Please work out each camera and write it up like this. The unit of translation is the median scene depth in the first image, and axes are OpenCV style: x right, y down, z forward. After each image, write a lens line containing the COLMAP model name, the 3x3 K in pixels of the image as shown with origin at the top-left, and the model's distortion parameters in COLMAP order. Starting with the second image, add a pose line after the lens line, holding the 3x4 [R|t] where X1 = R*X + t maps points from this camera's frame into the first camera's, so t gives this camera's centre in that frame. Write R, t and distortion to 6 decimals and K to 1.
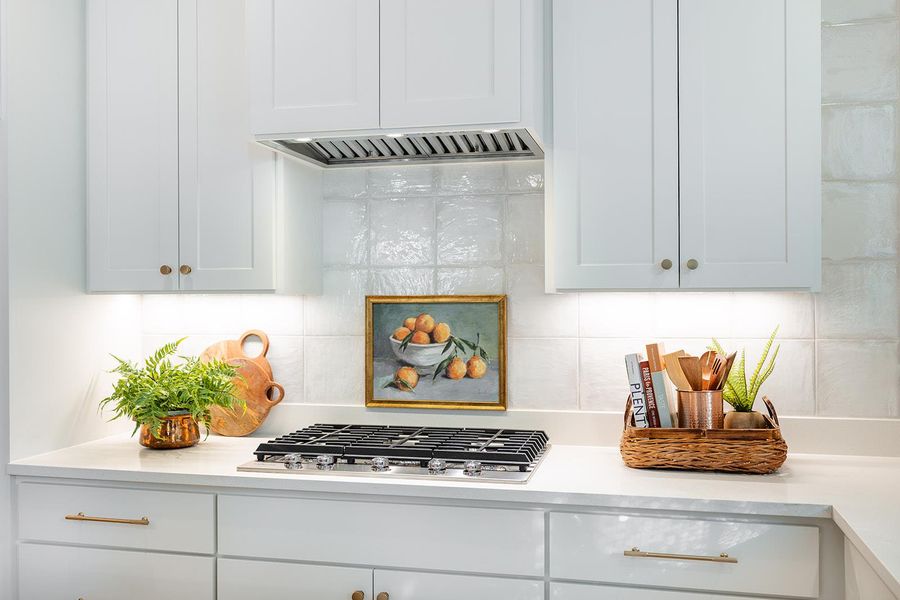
lens RADIAL K [[855.4, 0, 448.4], [0, 855.4, 299.3], [0, 0, 1]] dist [0.022029, 0.000000]
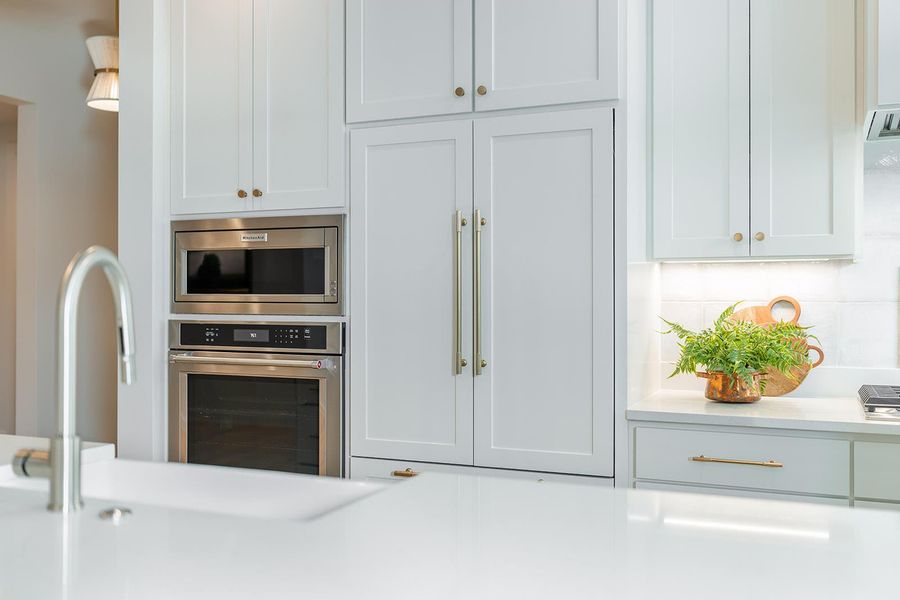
lens RADIAL K [[855.4, 0, 451.4], [0, 855.4, 302.9], [0, 0, 1]] dist [0.022029, 0.000000]
pose [[0.986642, 0.006439, -0.162775, -0.486033], [-0.004916, 0.999940, 0.009758, 0.037379], [0.162829, -0.008827, 0.986615, -0.120894]]
